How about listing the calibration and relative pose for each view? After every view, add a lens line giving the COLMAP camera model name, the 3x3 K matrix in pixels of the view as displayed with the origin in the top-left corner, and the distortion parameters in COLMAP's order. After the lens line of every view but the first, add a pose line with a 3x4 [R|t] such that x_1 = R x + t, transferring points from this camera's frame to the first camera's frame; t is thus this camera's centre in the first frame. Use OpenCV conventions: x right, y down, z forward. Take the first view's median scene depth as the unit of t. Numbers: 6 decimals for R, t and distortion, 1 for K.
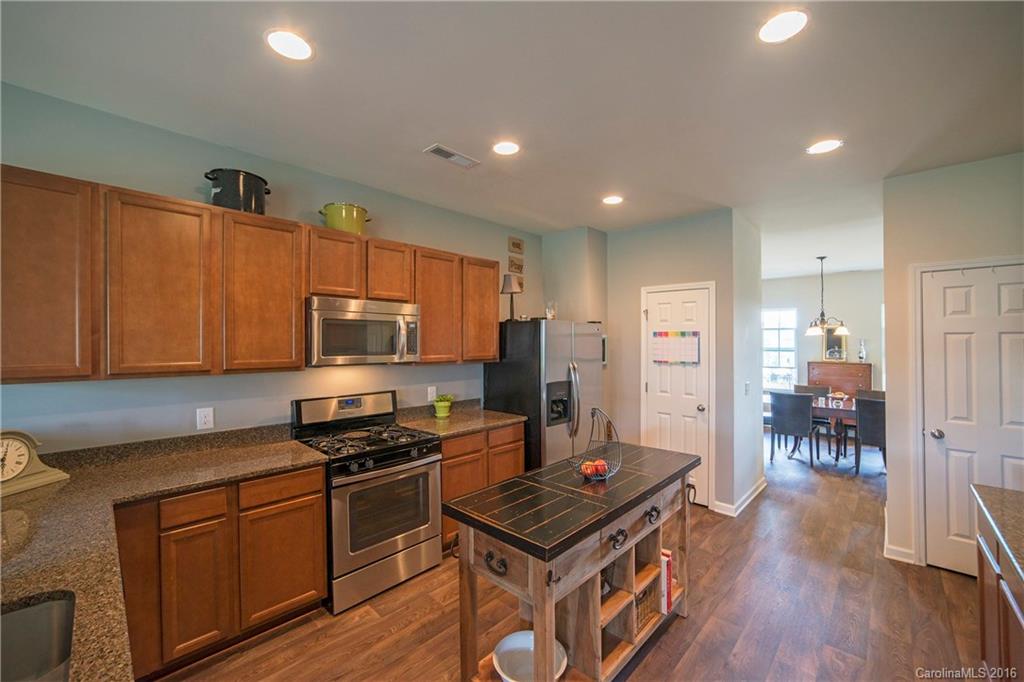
lens RADIAL K [[424.2, 0, 516.0], [0, 424.2, 337.7], [0, 0, 1]] dist [-0.001838, 0.000035]
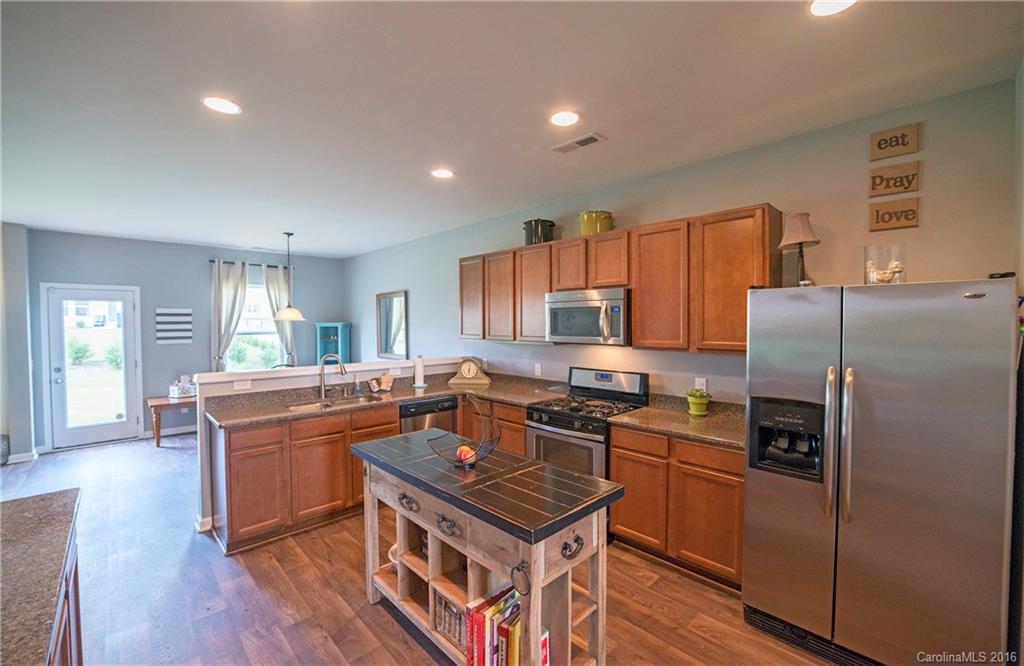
lens RADIAL K [[415.7, 0, 512.0], [0, 415.7, 333.0], [0, 0, 1]] dist [-0.025721, -0.000138]
pose [[-0.054717, 0.023536, -0.998224, 0.717029], [0.012345, 0.999662, 0.022893, 0.002182], [0.998426, -0.011070, -0.054989, 0.746252]]
